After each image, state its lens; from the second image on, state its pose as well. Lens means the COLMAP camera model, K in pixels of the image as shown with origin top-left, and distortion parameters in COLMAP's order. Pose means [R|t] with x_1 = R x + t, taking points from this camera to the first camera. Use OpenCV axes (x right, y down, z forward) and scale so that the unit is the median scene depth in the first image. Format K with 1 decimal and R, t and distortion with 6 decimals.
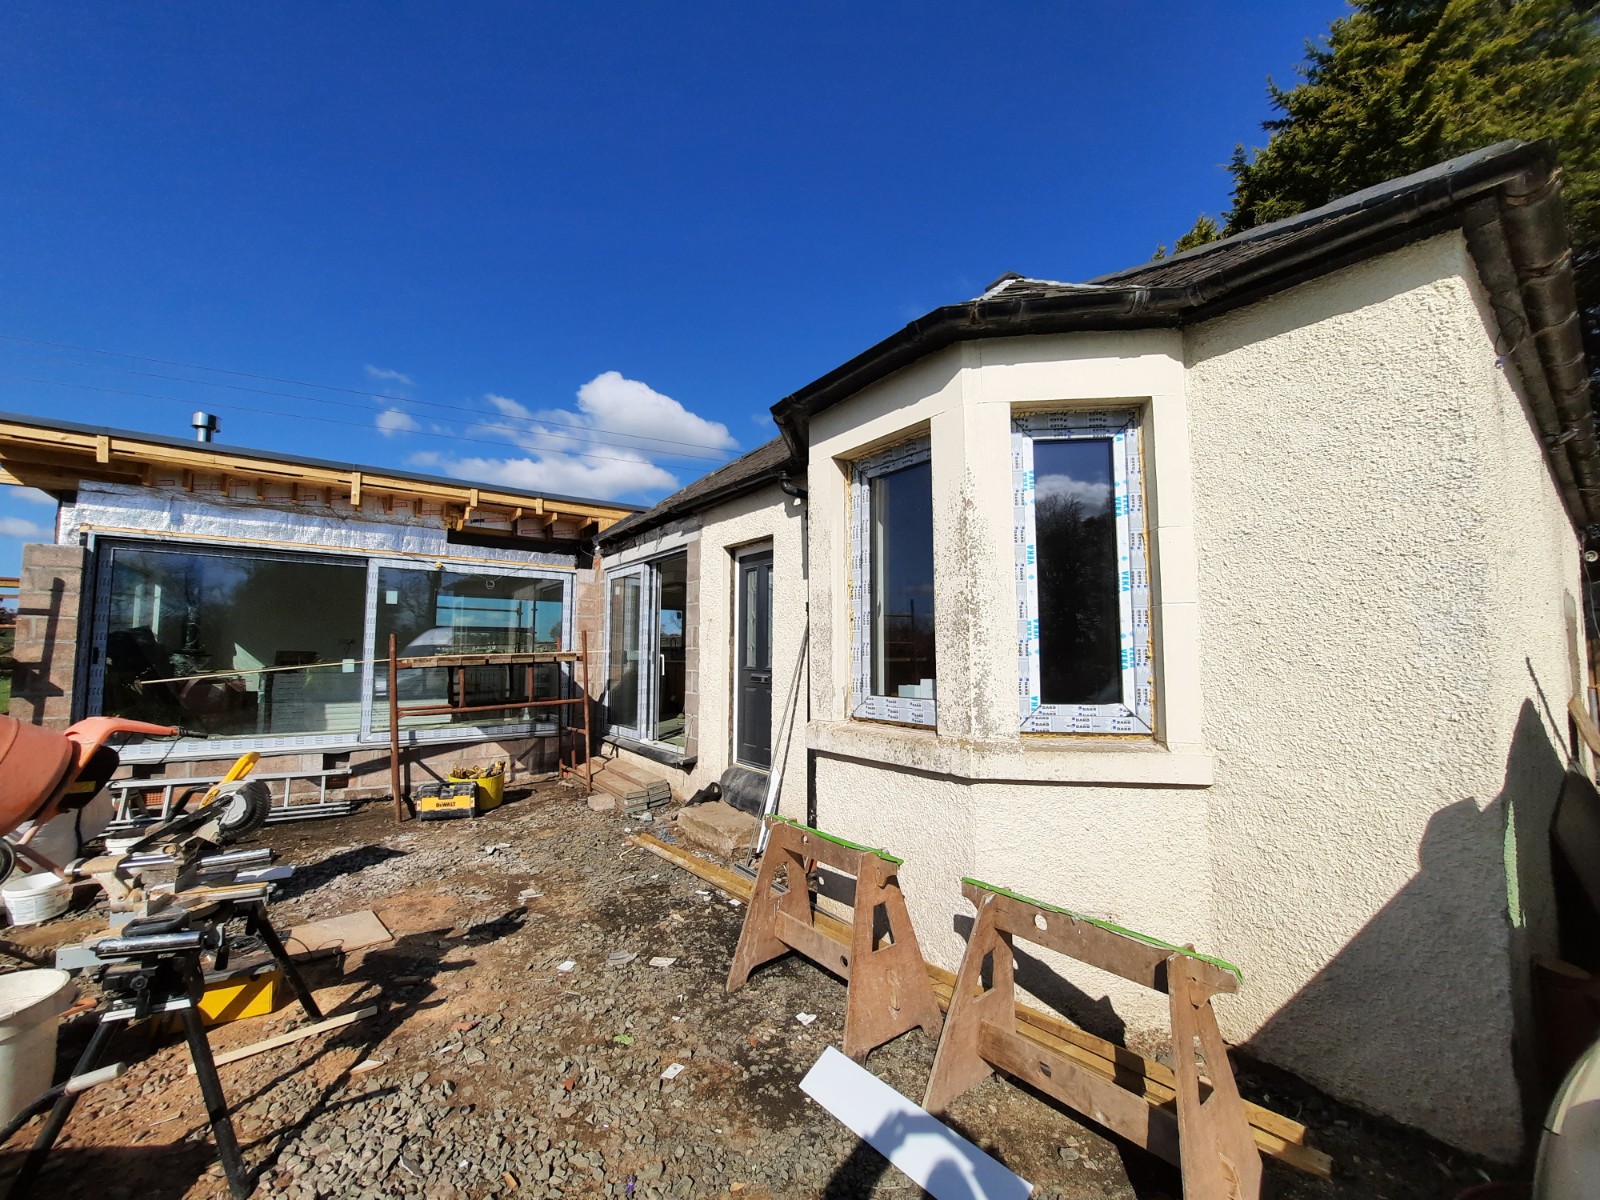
lens RADIAL K [[639.3, 0, 800.4], [0, 639.3, 607.6], [0, 0, 1]] dist [-0.028786, 0.002257]
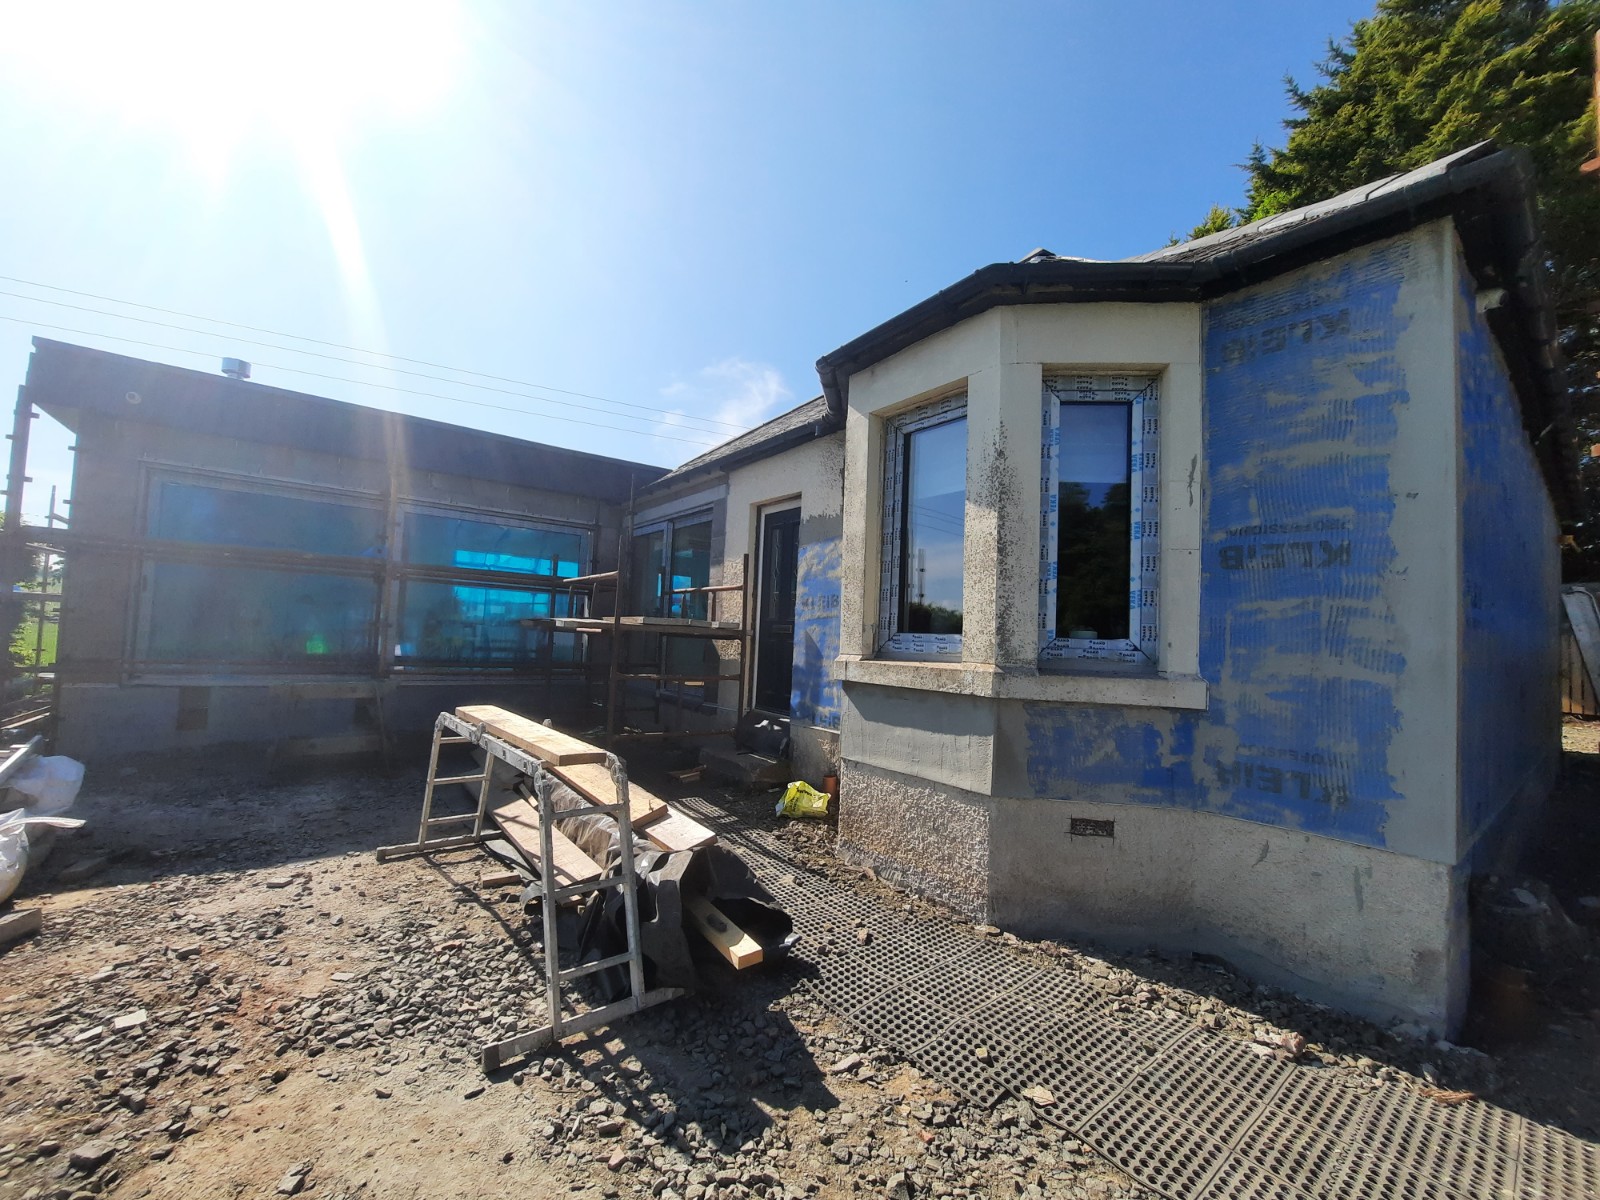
lens RADIAL K [[639.3, 0, 801.7], [0, 639.3, 602.8], [0, 0, 1]] dist [-0.028786, 0.002257]
pose [[0.999097, 0.041797, 0.007646, -0.078715], [-0.041937, 0.998937, 0.019129, 0.088094], [-0.006838, -0.019432, 0.999788, -0.111619]]
